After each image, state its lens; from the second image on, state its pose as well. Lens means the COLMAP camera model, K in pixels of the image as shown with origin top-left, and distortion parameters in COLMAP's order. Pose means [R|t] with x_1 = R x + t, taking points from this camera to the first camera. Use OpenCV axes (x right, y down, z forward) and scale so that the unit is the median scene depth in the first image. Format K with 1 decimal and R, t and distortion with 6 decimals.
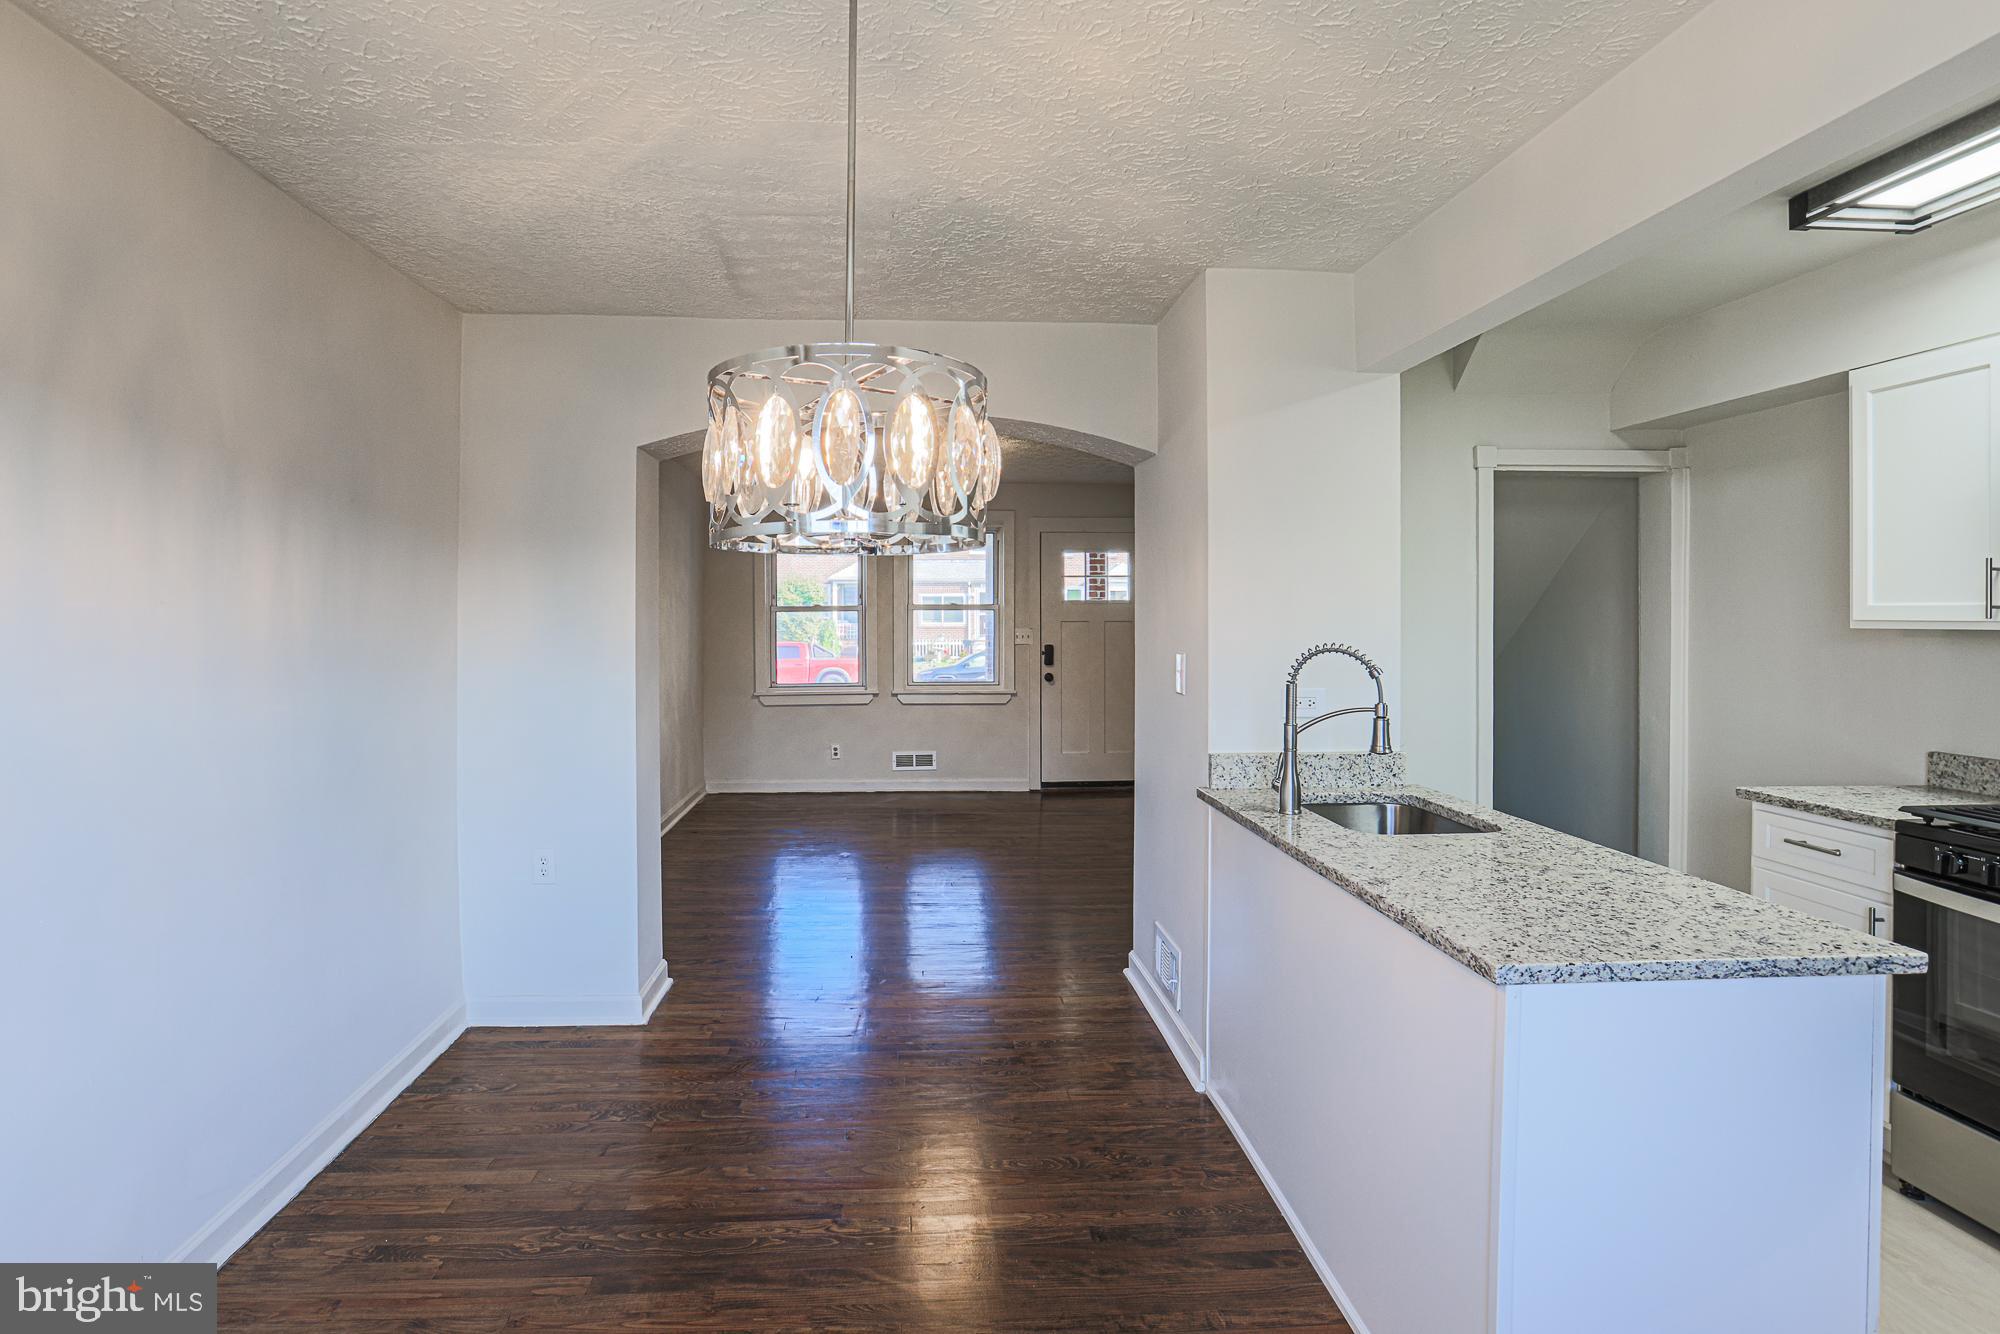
lens RADIAL K [[946.7, 0, 956.6], [0, 946.7, 622.0], [0, 0, 1]] dist [-0.052459, 0.017236]
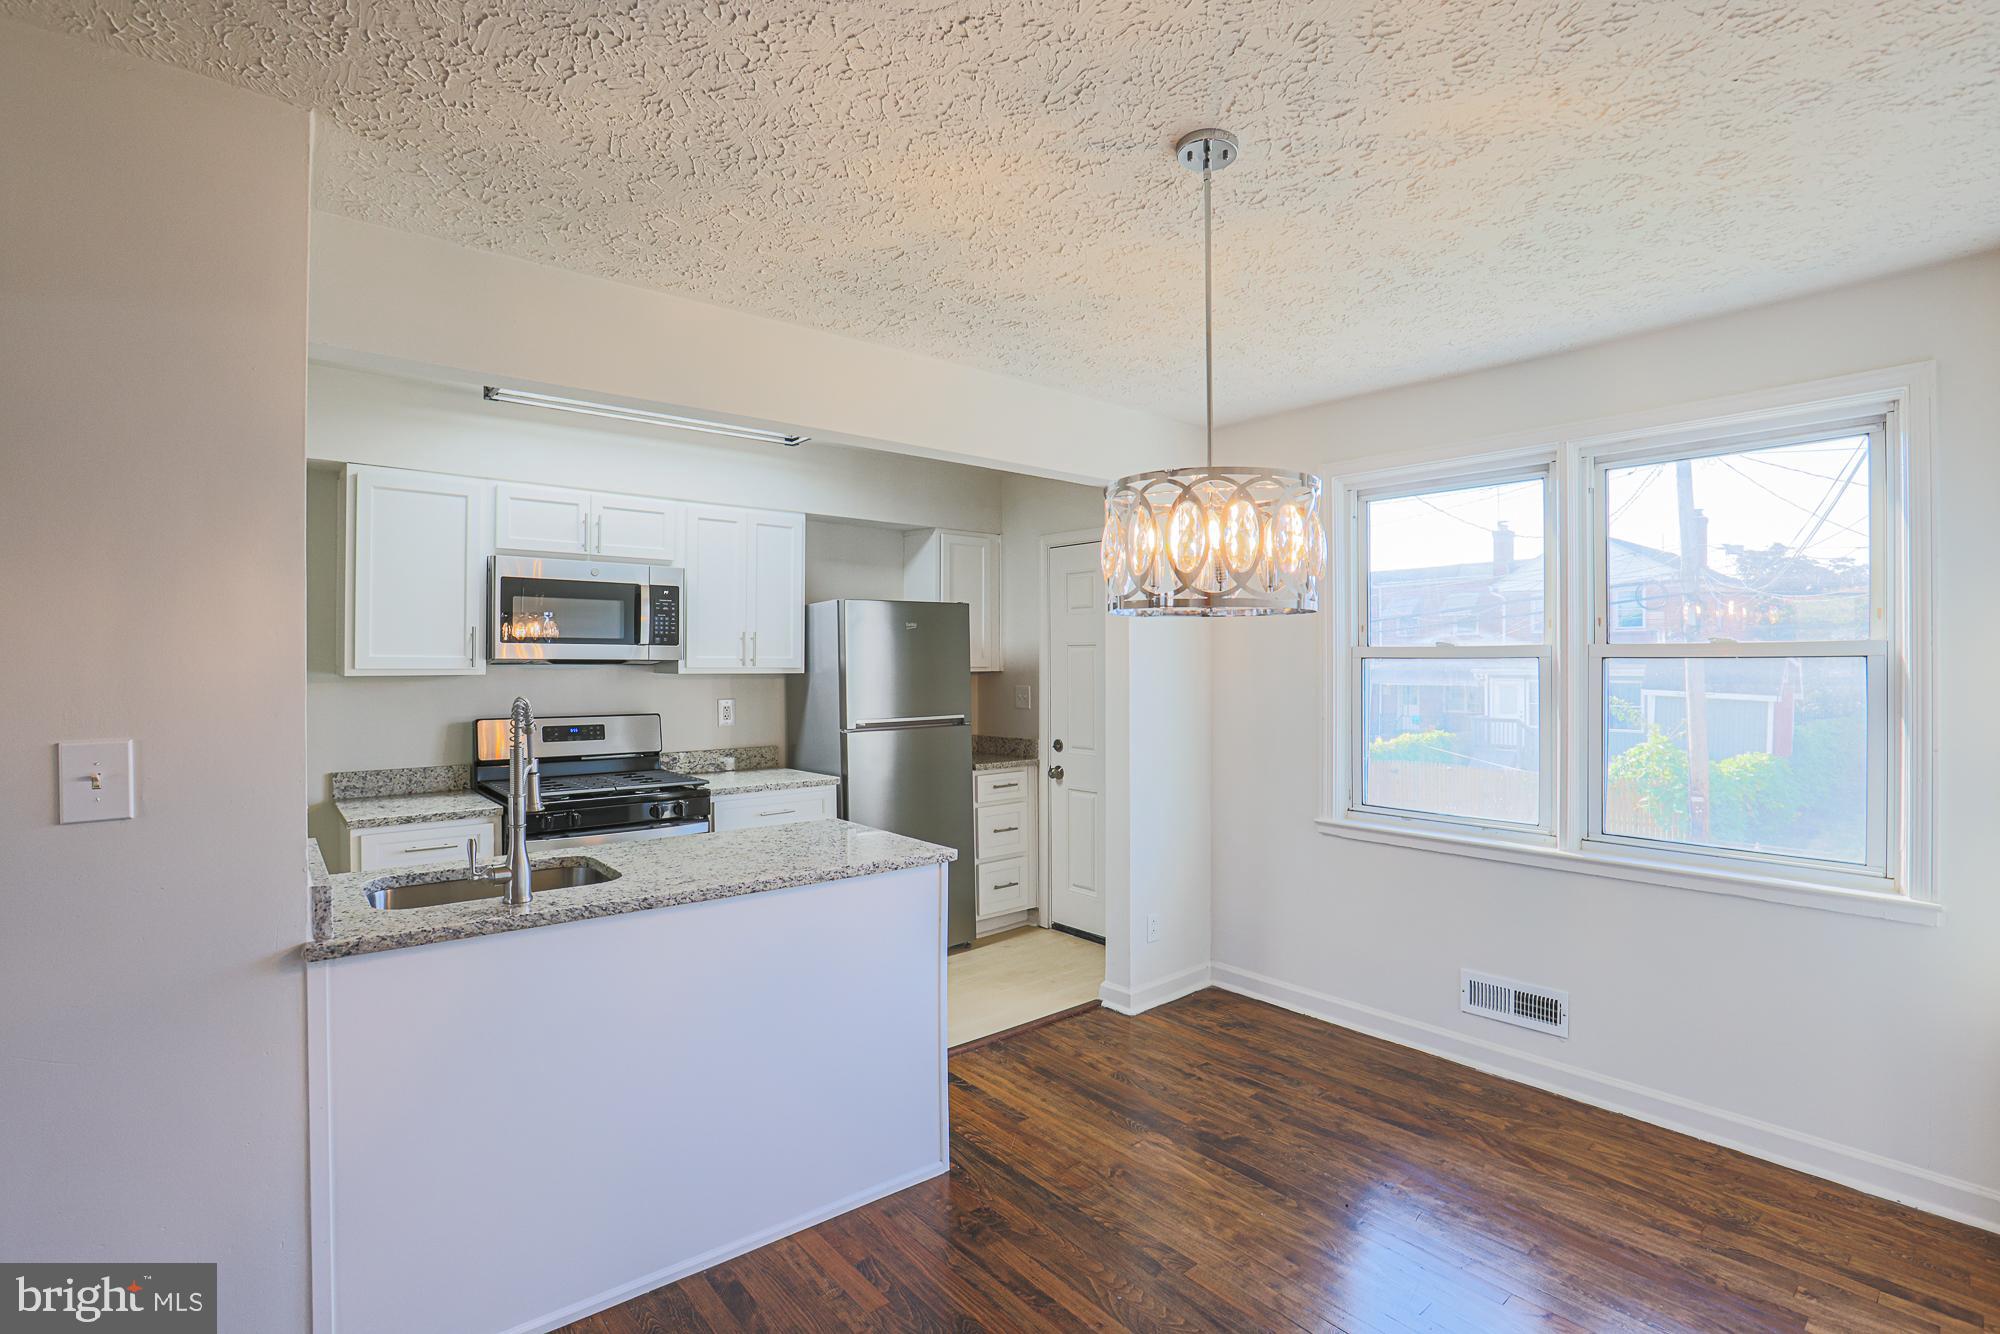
lens RADIAL K [[946.7, 0, 1005.0], [0, 946.7, 659.9], [0, 0, 1]] dist [-0.052459, 0.017236]
pose [[-0.602278, 0.005724, 0.798266, -0.499375], [0.005839, 0.999979, -0.002765, -0.005368], [-0.798265, 0.002996, -0.602299, 1.009482]]
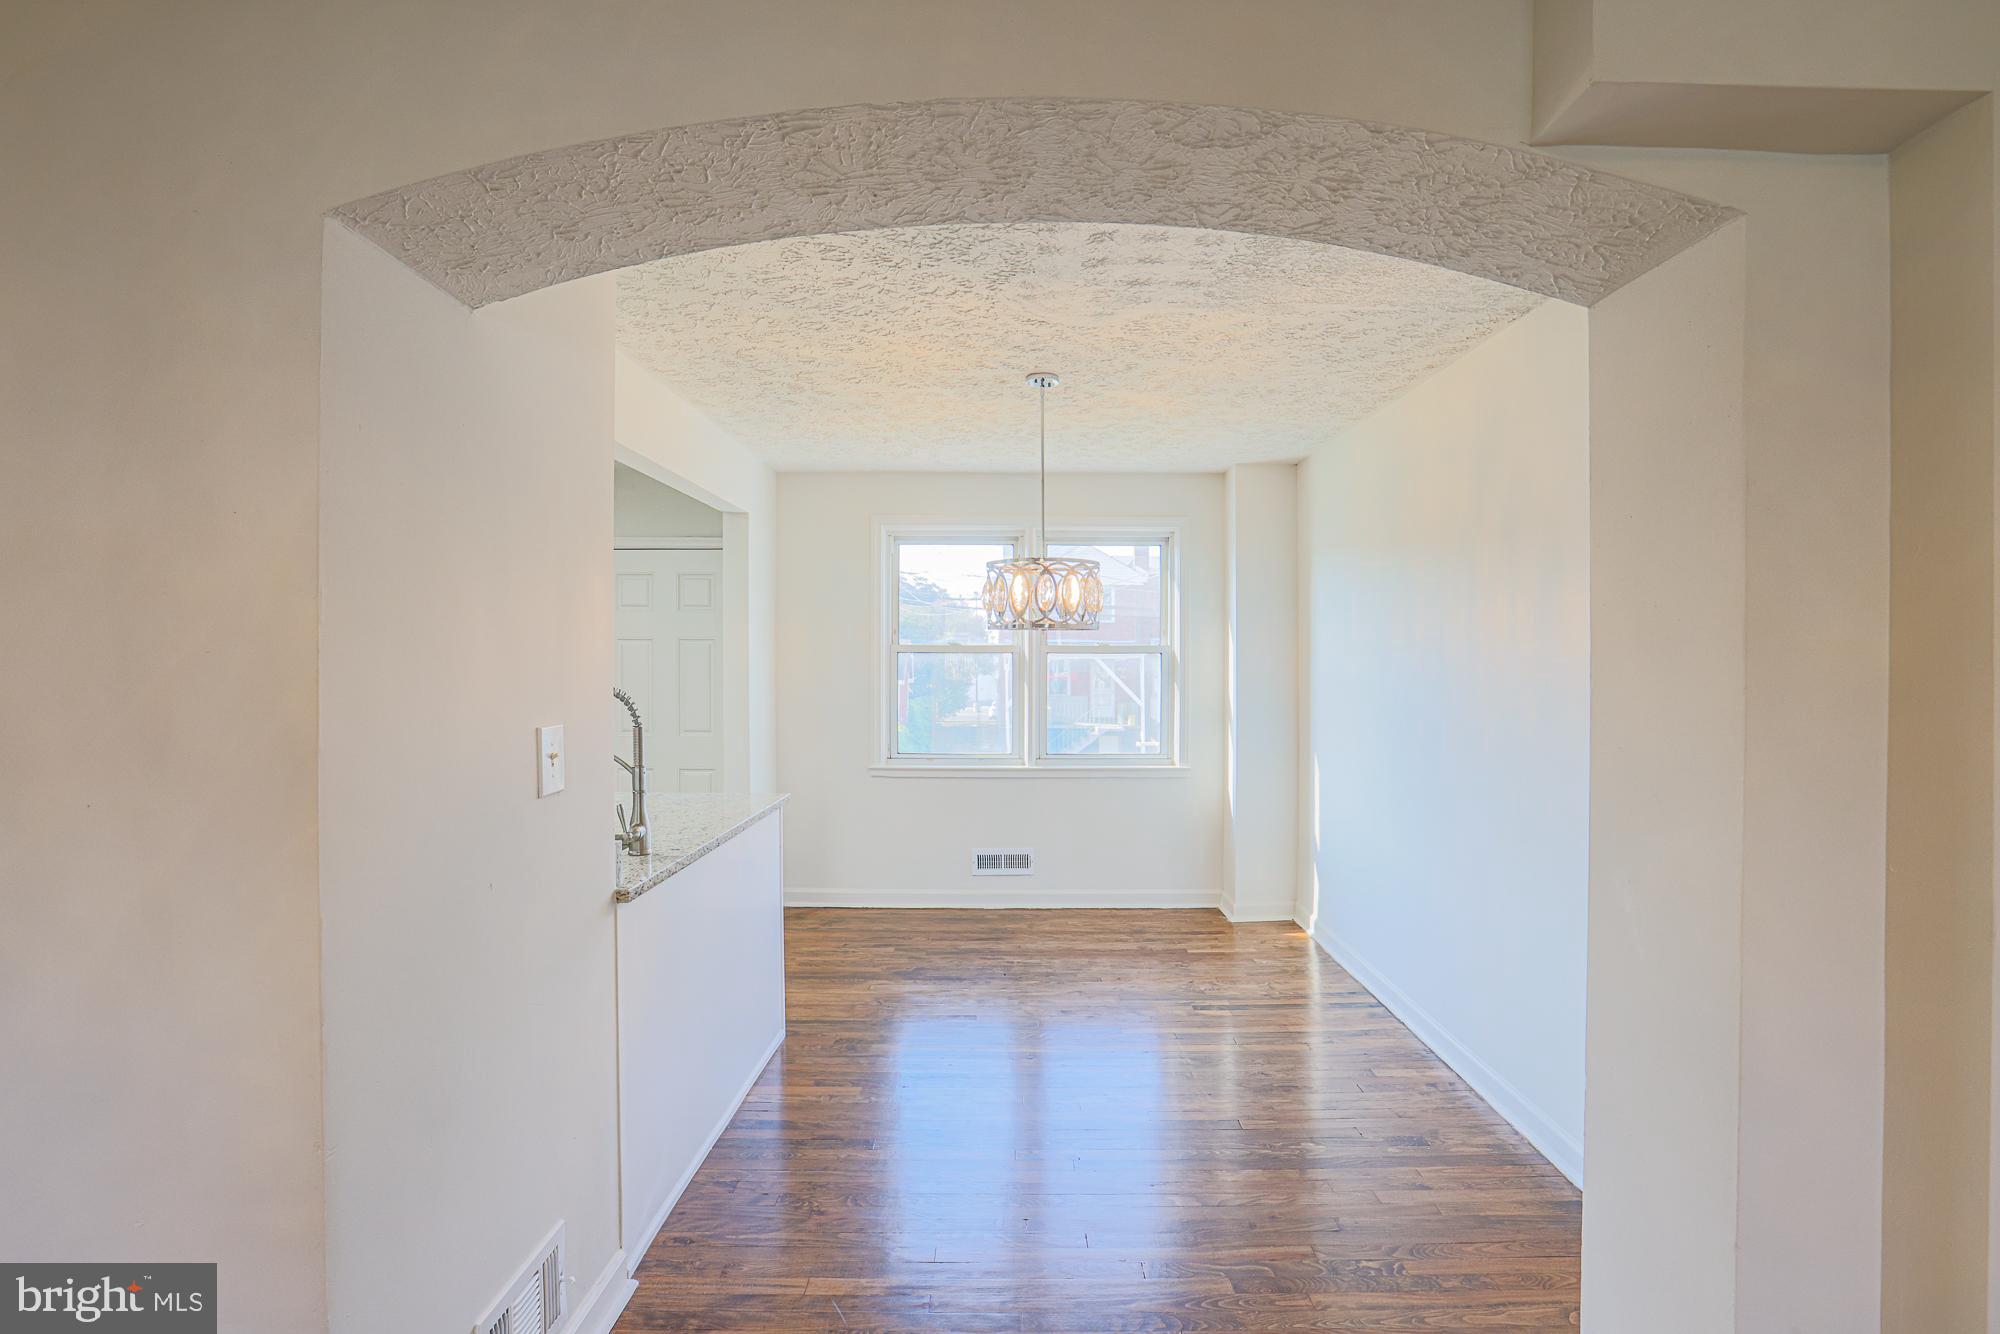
lens RADIAL K [[946.7, 0, 1036.8], [0, 946.7, 652.5], [0, 0, 1]] dist [-0.052459, 0.017236]
pose [[-0.999444, 0.002210, 0.033256, -0.096900], [0.002307, 0.999993, 0.002869, -0.014129], [-0.033249, 0.002944, -0.999443, 1.738342]]
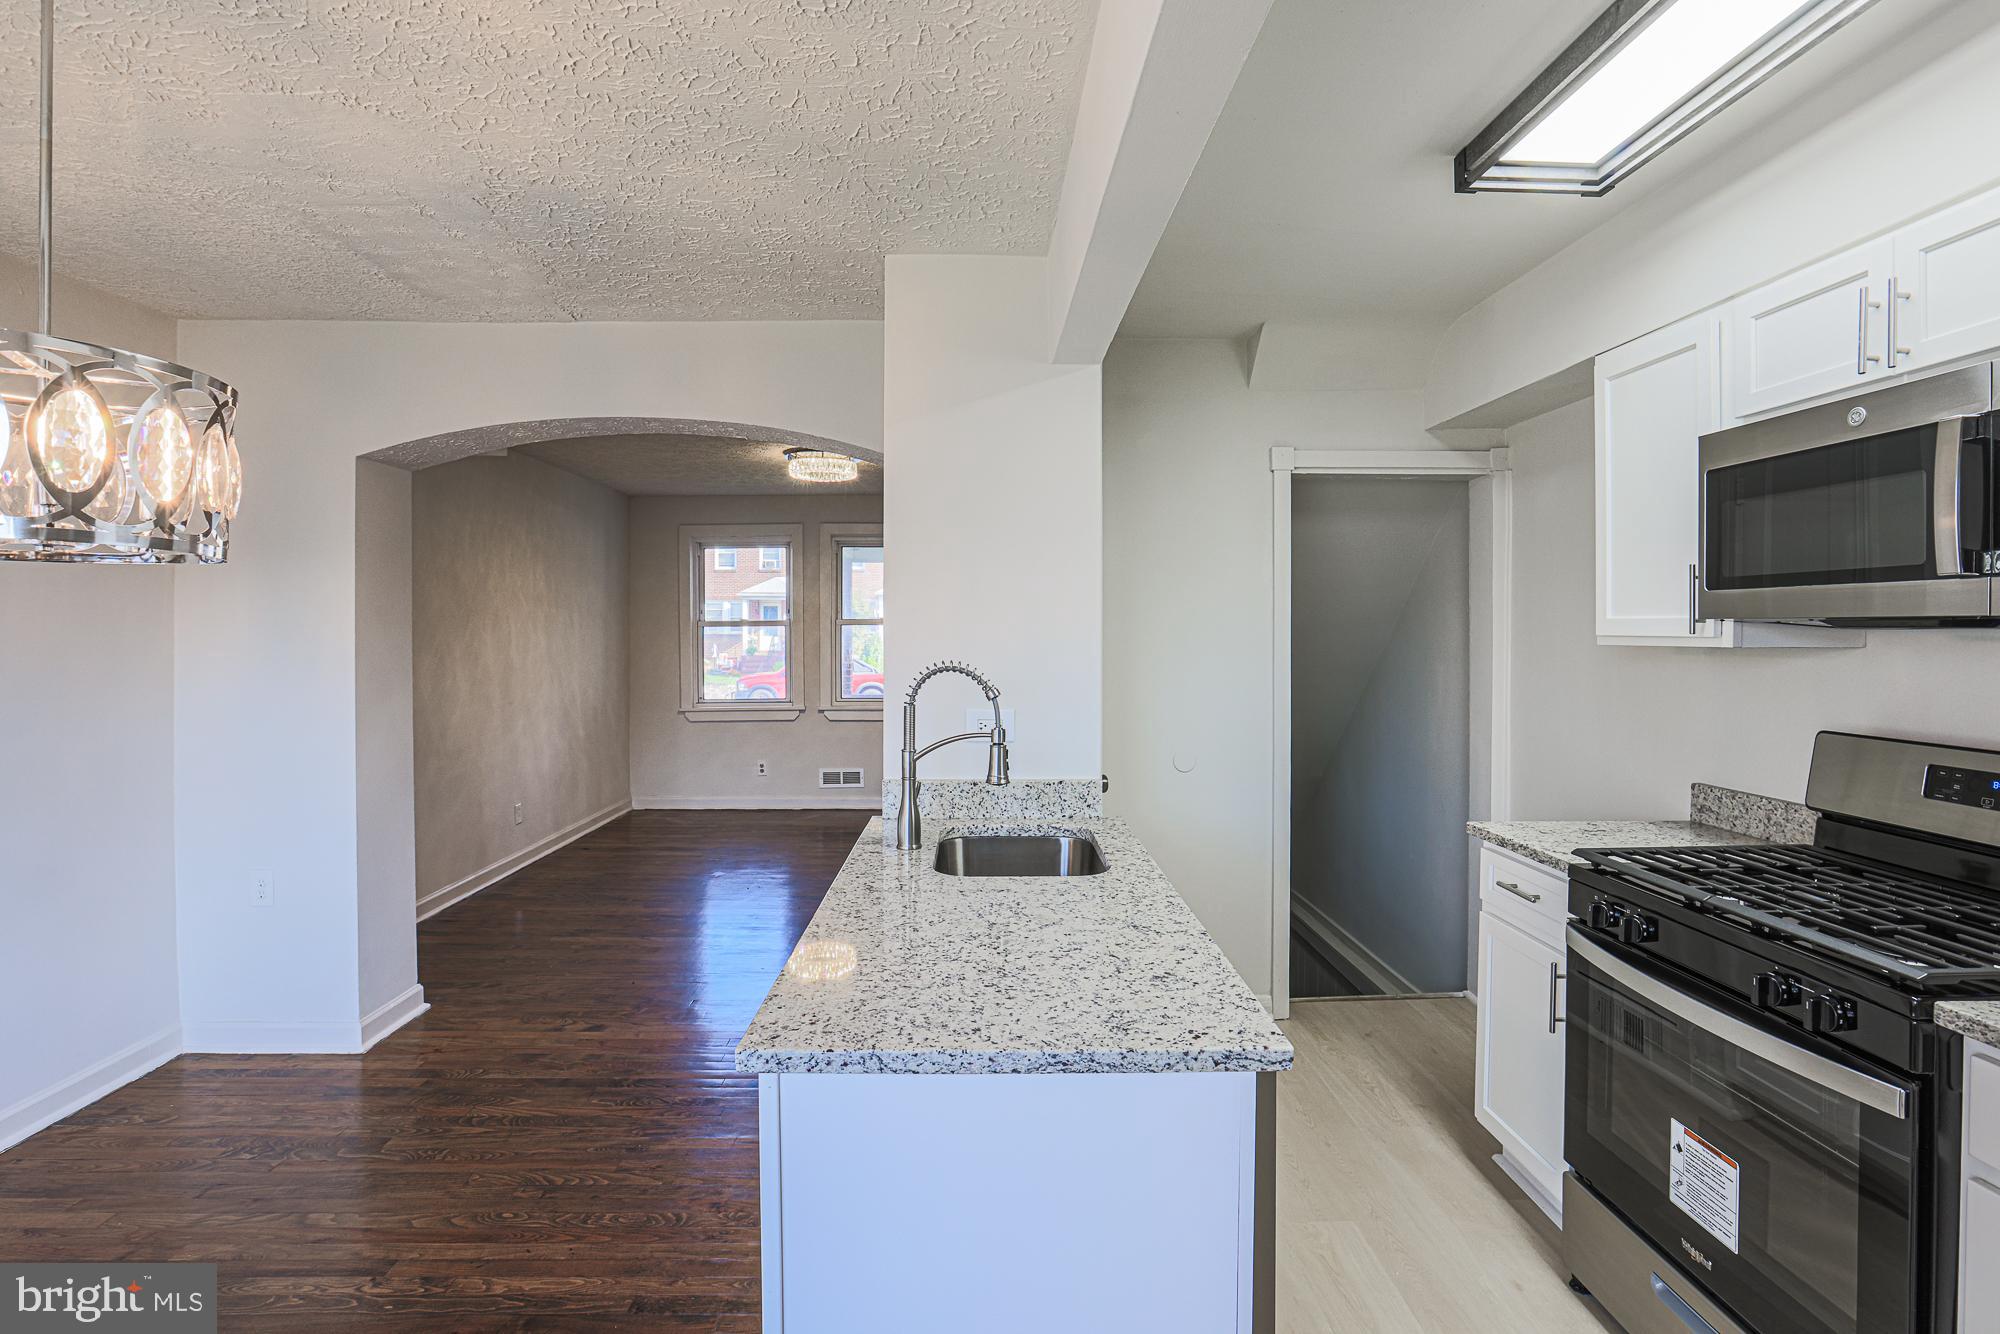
lens RADIAL K [[946.7, 0, 994.8], [0, 946.7, 637.3], [0, 0, 1]] dist [-0.052459, 0.017236]
pose [[0.999524, -0.000655, -0.030855, 0.405882], [0.000718, 0.999998, 0.002039, -0.002701], [0.030854, -0.002060, 0.999522, 0.075901]]
